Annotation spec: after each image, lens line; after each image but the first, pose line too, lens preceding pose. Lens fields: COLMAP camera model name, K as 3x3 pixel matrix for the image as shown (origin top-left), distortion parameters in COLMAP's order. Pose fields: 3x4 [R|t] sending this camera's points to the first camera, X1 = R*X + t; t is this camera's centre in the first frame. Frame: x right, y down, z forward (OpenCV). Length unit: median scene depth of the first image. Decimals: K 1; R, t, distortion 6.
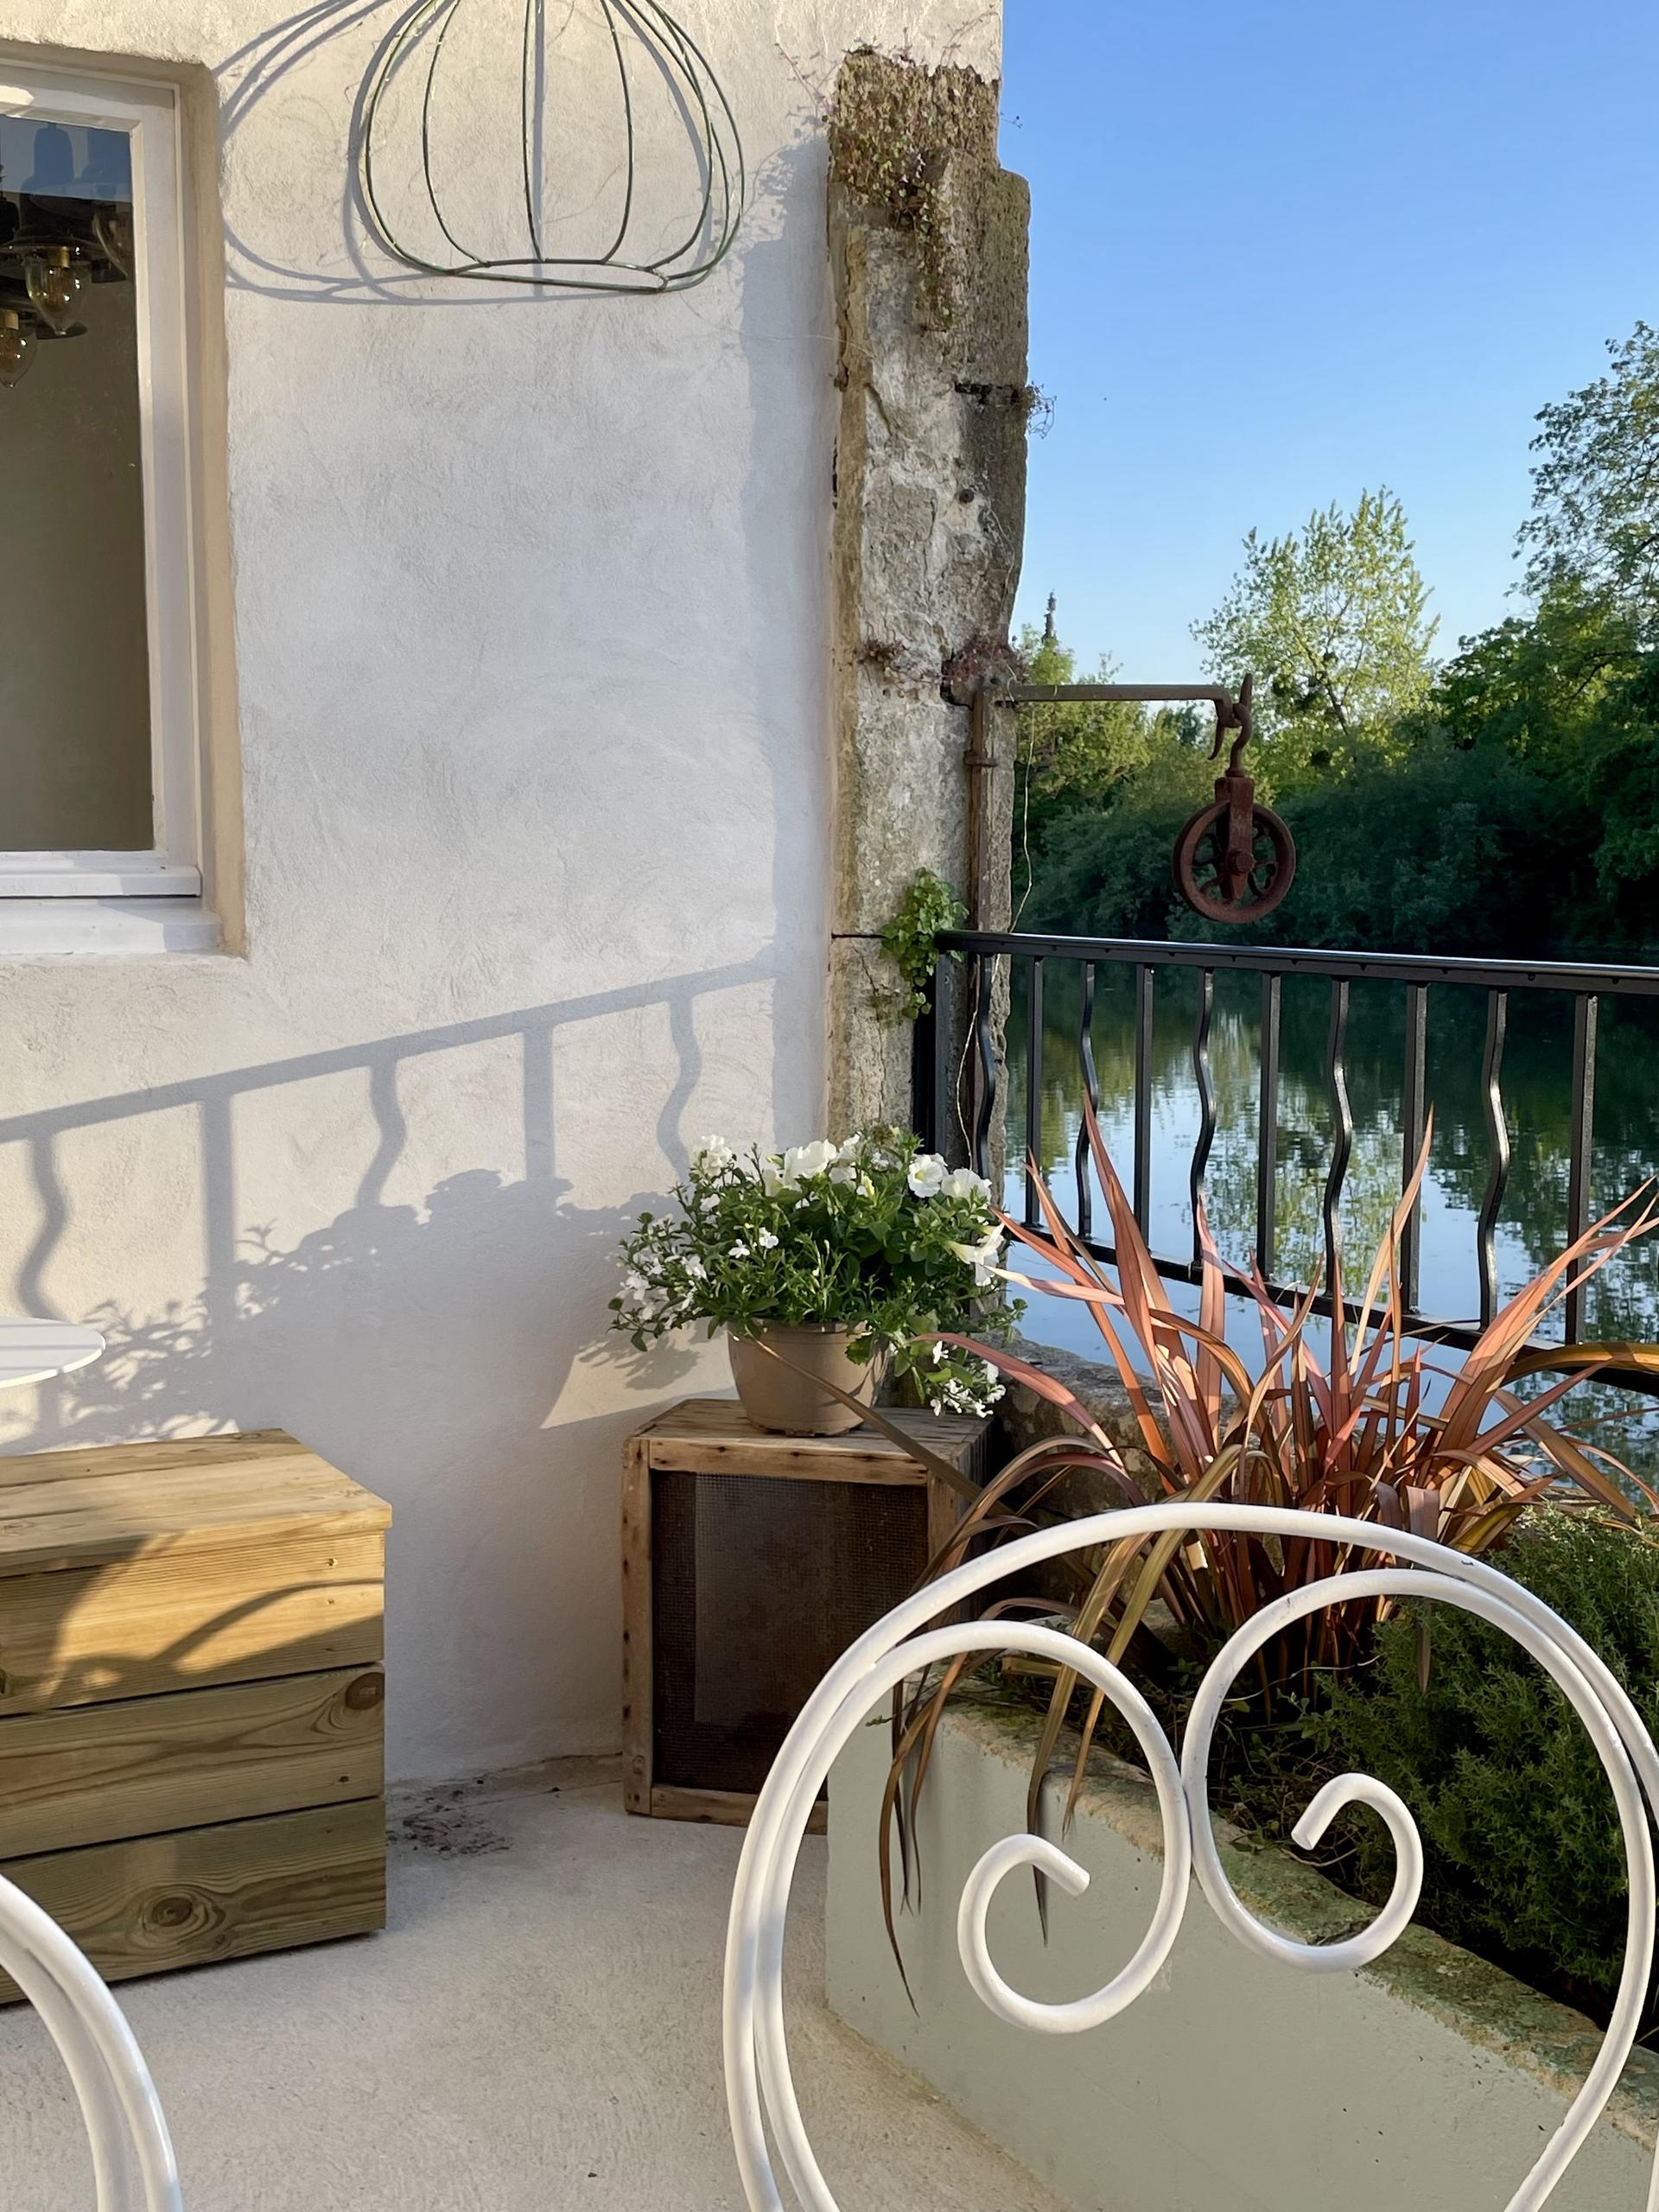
lens RADIAL K [[2643.5, 0, 829.8], [0, 2643.5, 1109.4], [0, 0, 1]] dist [0.095589, 0.000000]
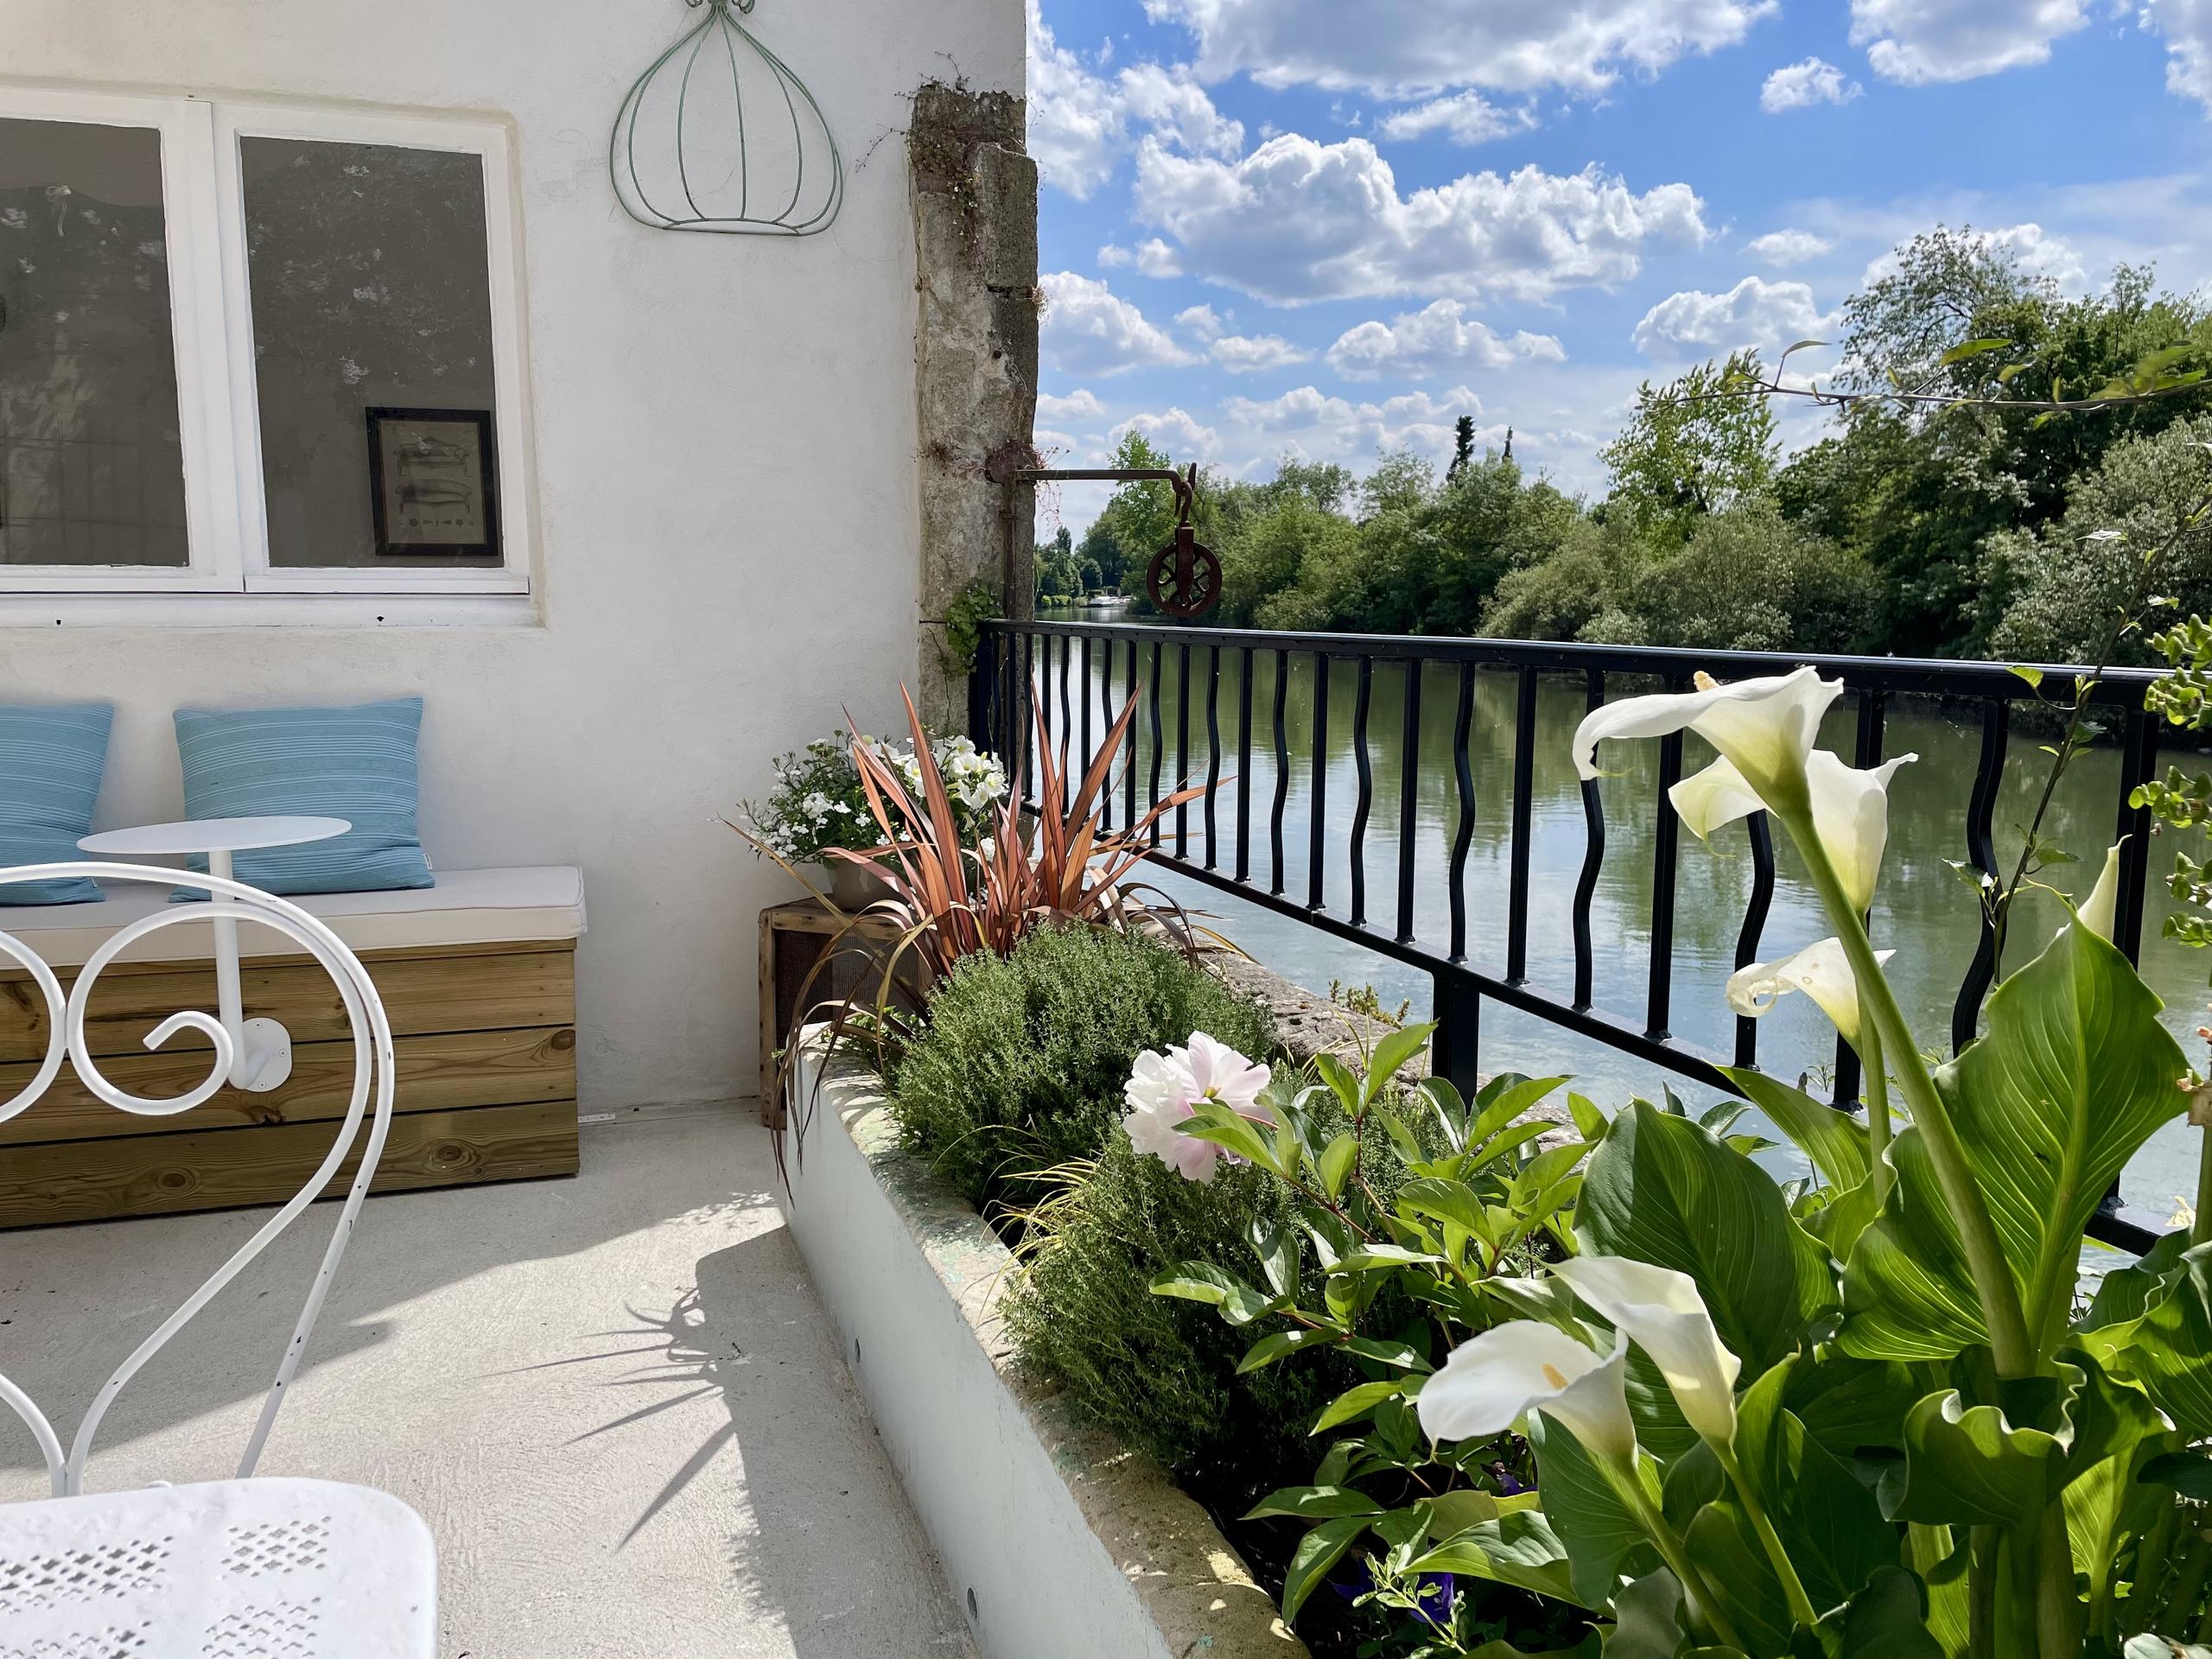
lens RADIAL K [[1653.3, 0, 1105.7], [0, 1653.3, 827.8], [0, 0, 1]] dist [0.068842, 0.000177]
pose [[0.983196, 0.023947, -0.180975, 0.312803], [-0.017071, 0.999075, 0.039457, 0.022144], [0.181752, -0.035704, 0.982696, -0.018699]]
